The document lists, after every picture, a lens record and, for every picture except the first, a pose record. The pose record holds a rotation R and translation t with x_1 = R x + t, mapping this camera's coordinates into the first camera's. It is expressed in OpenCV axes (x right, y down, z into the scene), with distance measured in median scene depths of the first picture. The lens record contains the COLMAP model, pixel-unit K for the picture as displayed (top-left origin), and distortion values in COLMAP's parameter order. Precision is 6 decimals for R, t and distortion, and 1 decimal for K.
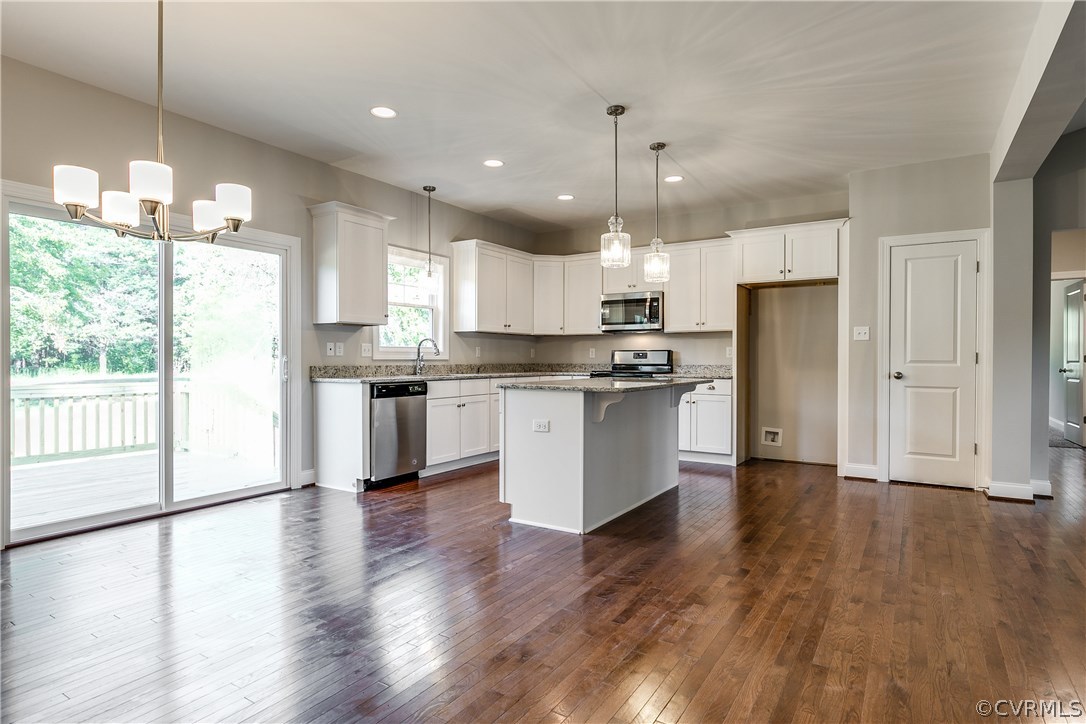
lens RADIAL K [[582.2, 0, 550.2], [0, 582.2, 360.9], [0, 0, 1]] dist [-0.000699, -0.000702]
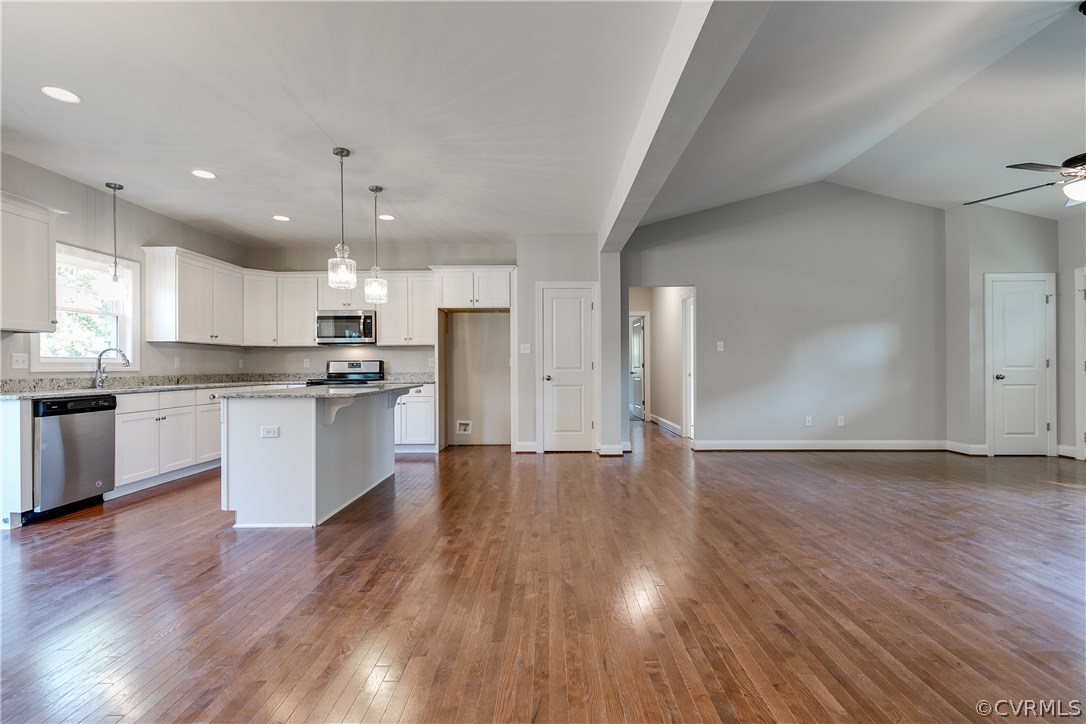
lens RADIAL K [[484.6, 0, 547.6], [0, 484.6, 363.3], [0, 0, 1]] dist [0.002565, 0.000002]
pose [[0.847301, -0.004302, 0.531095, -0.040555], [0.010970, 0.999896, -0.009402, -0.000111], [-0.530999, 0.013793, 0.847260, -0.016506]]
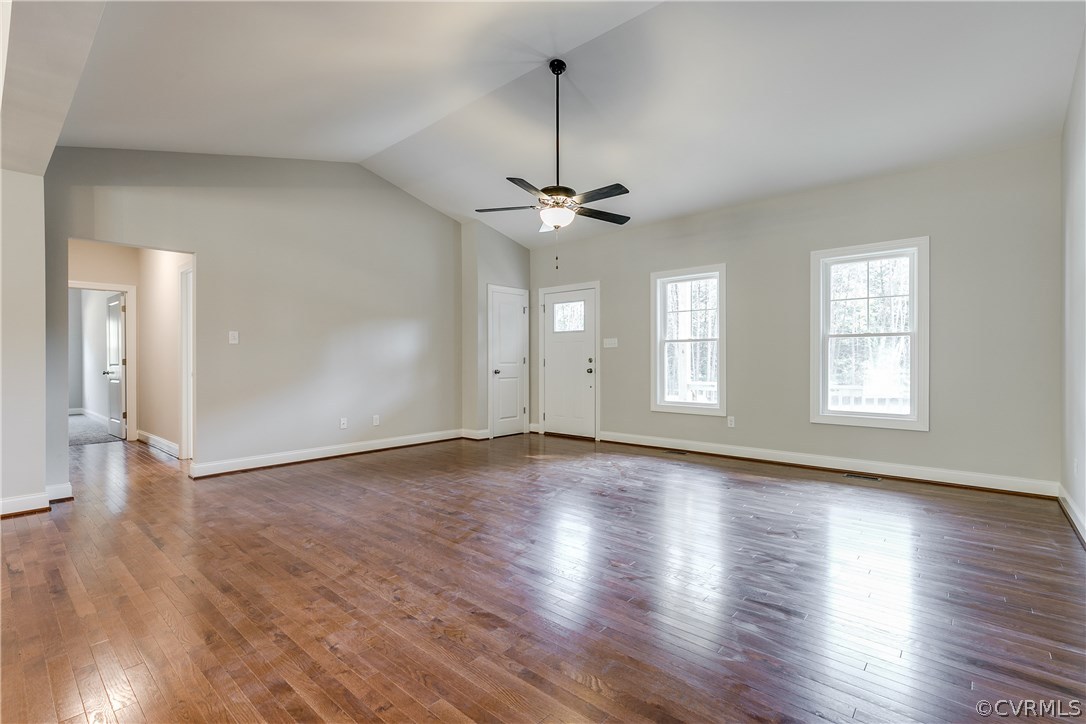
lens RADIAL K [[490.7, 0, 548.6], [0, 490.7, 363.6], [0, 0, 1]] dist [0.001185, 0.000137]
pose [[0.147182, -0.009336, 0.989065, 0.117247], [0.010603, 0.999913, 0.007860, 0.000658], [-0.989053, 0.009330, 0.147269, 0.037856]]
